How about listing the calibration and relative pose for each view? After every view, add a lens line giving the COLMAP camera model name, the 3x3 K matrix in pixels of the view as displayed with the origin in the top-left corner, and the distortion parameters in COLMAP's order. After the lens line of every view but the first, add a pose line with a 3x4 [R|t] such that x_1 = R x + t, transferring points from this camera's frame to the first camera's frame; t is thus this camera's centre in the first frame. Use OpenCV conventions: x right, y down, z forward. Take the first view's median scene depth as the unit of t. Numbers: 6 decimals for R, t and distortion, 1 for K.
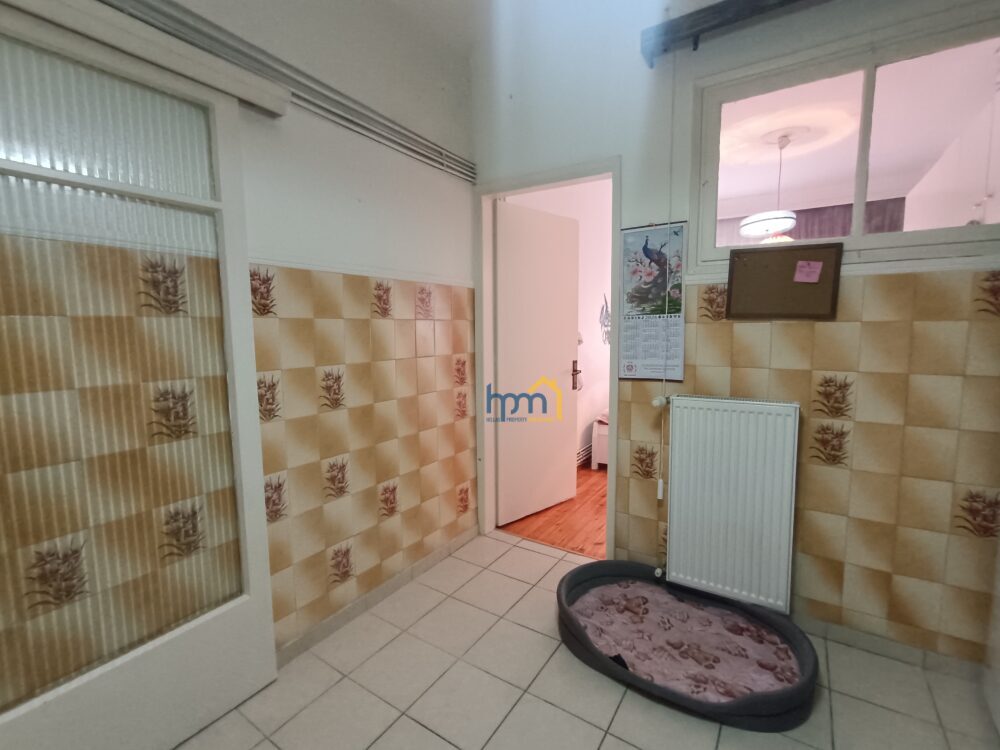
lens RADIAL K [[449.7, 0, 500.9], [0, 449.7, 371.9], [0, 0, 1]] dist [-0.009491, 0.003389]
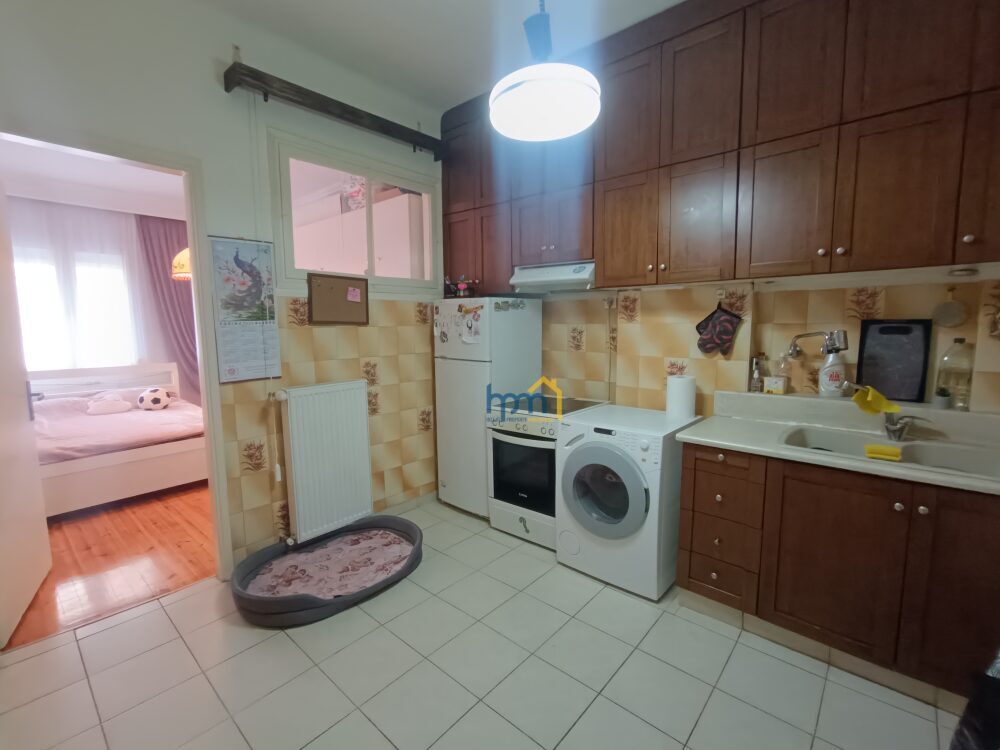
lens RADIAL K [[454.1, 0, 499.3], [0, 454.1, 372.0], [0, 0, 1]] dist [-0.025079, 0.018077]
pose [[0.143062, -0.101797, 0.984465, -0.755125], [0.105395, 0.990607, 0.087116, -0.039465], [-0.984086, 0.091295, 0.152447, 0.271643]]
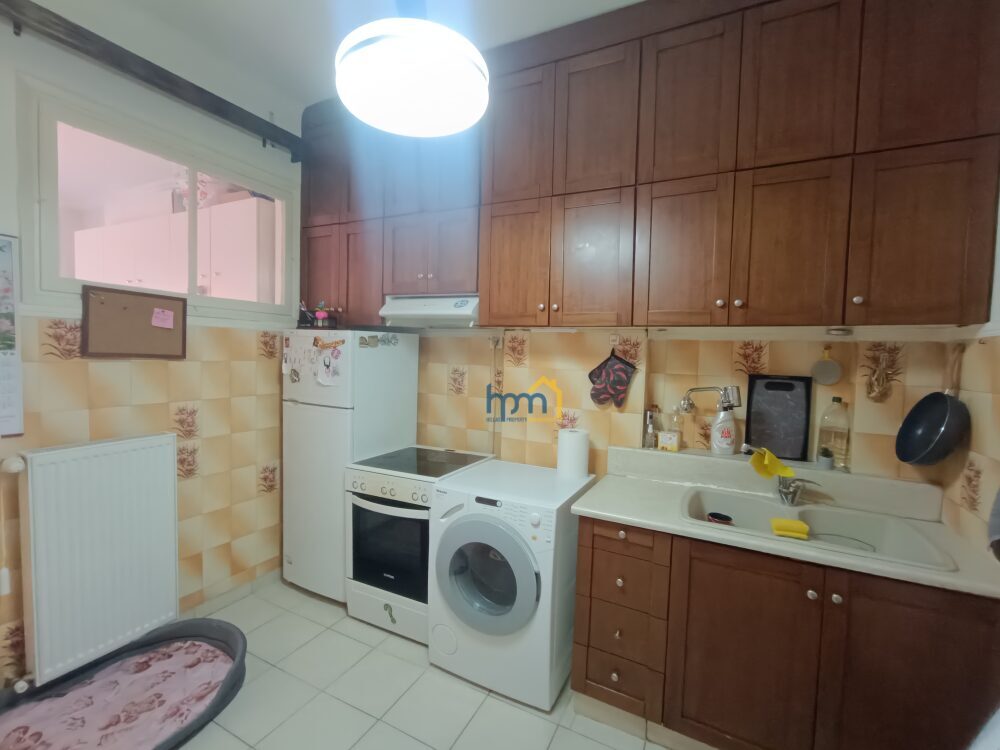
lens RADIAL K [[449.7, 0, 500.9], [0, 449.7, 371.9], [0, 0, 1]] dist [-0.009491, 0.003389]
pose [[-0.108433, -0.042748, 0.993184, -0.520753], [0.070866, 0.996201, 0.050615, -0.076948], [-0.991575, 0.075871, -0.104992, 0.249586]]
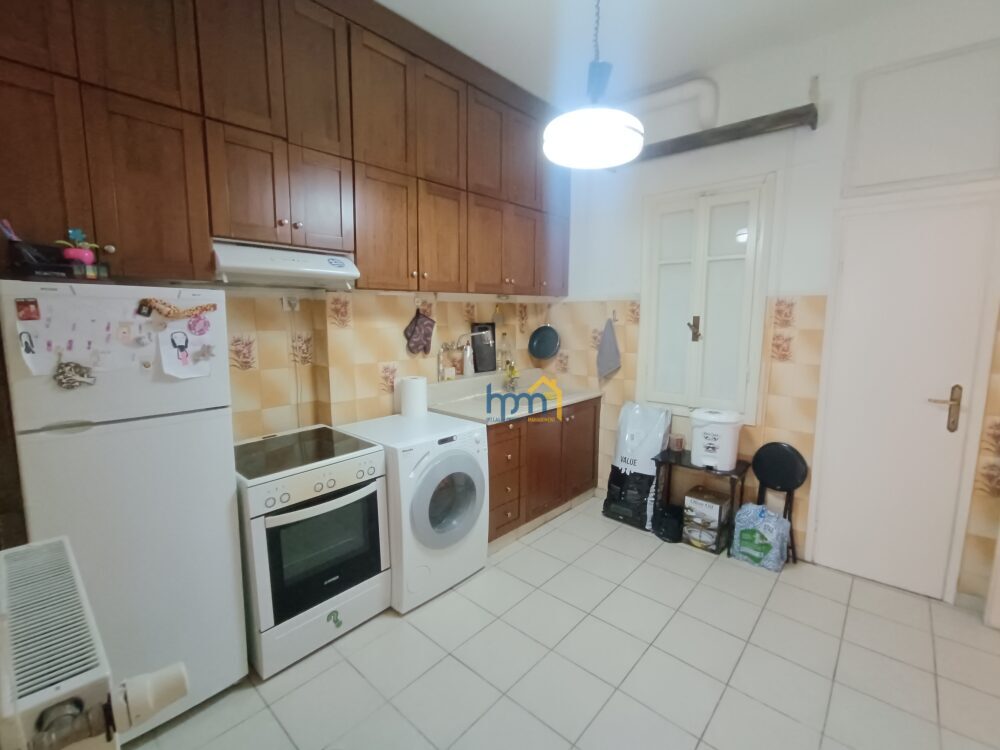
lens RADIAL K [[454.1, 0, 499.3], [0, 454.1, 372.0], [0, 0, 1]] dist [-0.025079, 0.018077]
pose [[-0.988527, -0.015980, 0.150197, 0.101268], [0.018837, 0.973583, 0.227554, -0.184393], [-0.149866, 0.227773, -0.962112, 1.230727]]
